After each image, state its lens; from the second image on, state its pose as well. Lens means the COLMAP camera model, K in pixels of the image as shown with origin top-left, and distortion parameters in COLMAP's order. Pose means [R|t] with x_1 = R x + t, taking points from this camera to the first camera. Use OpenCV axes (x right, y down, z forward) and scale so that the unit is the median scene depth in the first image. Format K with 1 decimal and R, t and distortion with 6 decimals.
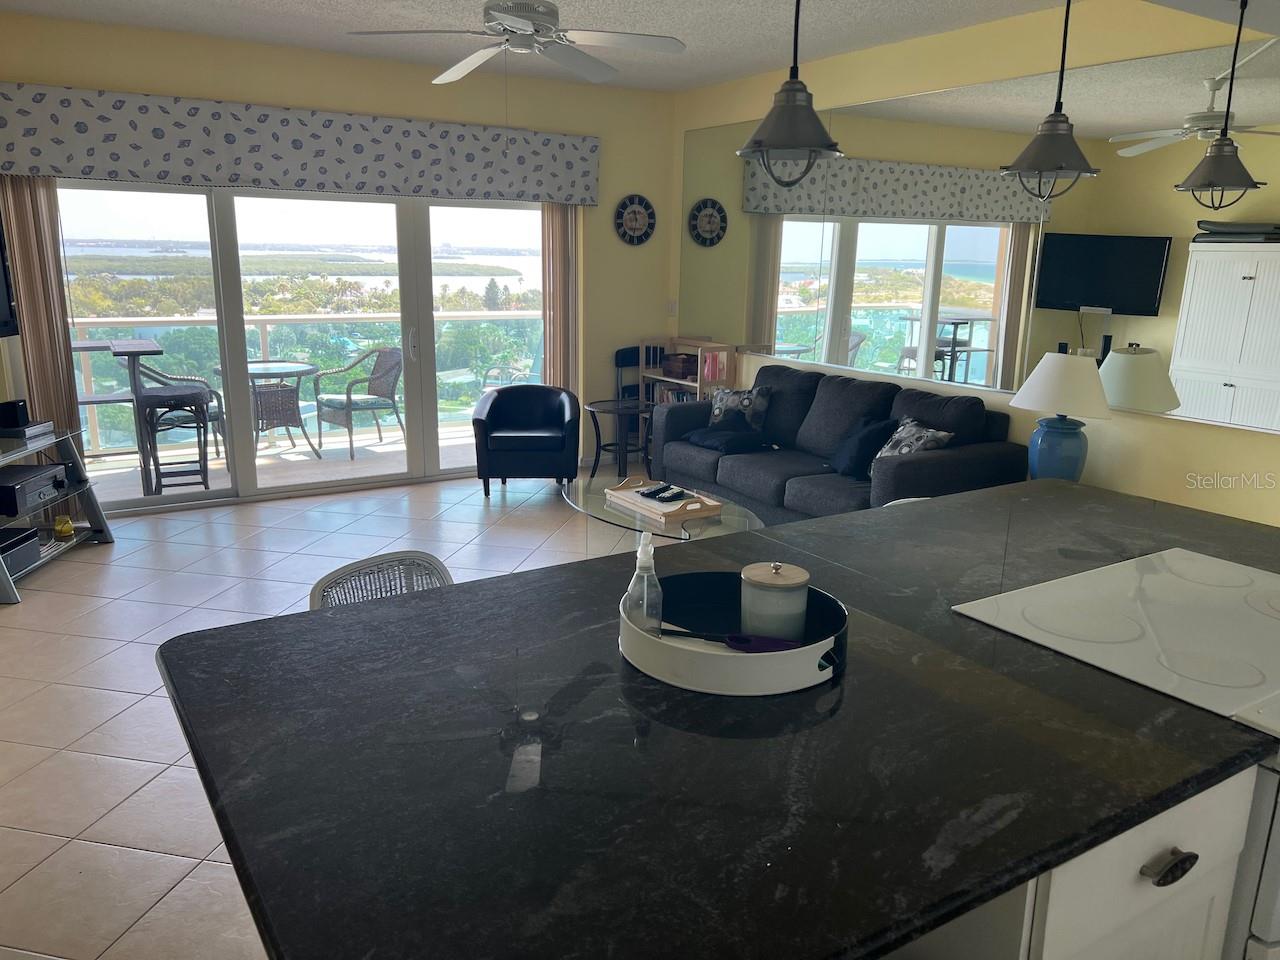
lens RADIAL K [[957.5, 0, 640.0], [0, 957.5, 480.0], [0, 0, 1]] dist [0.034660, -0.003304]
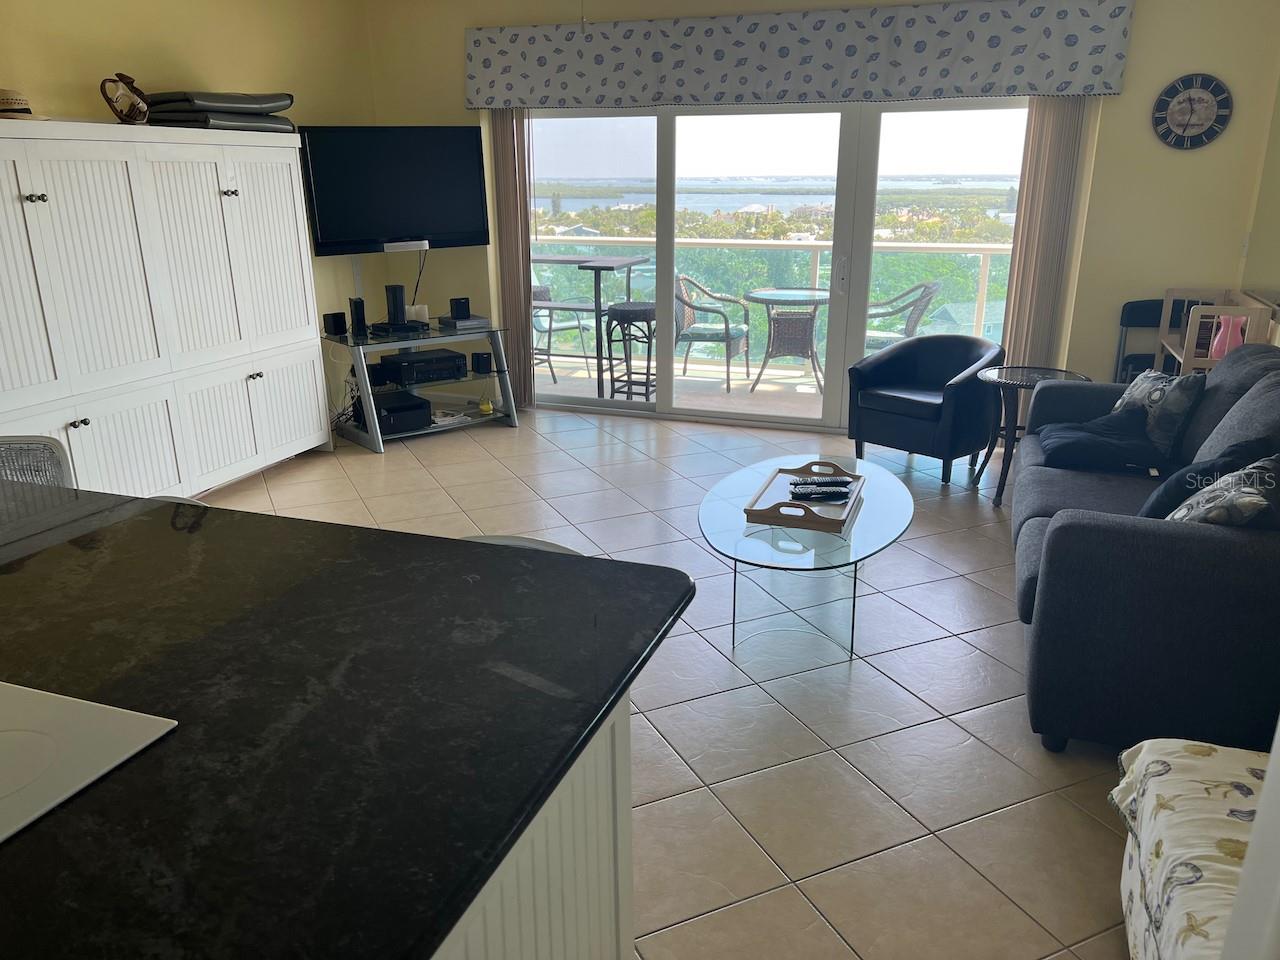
lens RADIAL K [[1033.6, 0, 640.0], [0, 1033.6, 480.0], [0, 0, 1]] dist [0.128562, -0.161630]
pose [[0.612312, 0.214030, -0.761095, 0.446167], [-0.173414, 0.975576, 0.134831, -0.059577], [0.771364, 0.049427, 0.634472, 0.279466]]
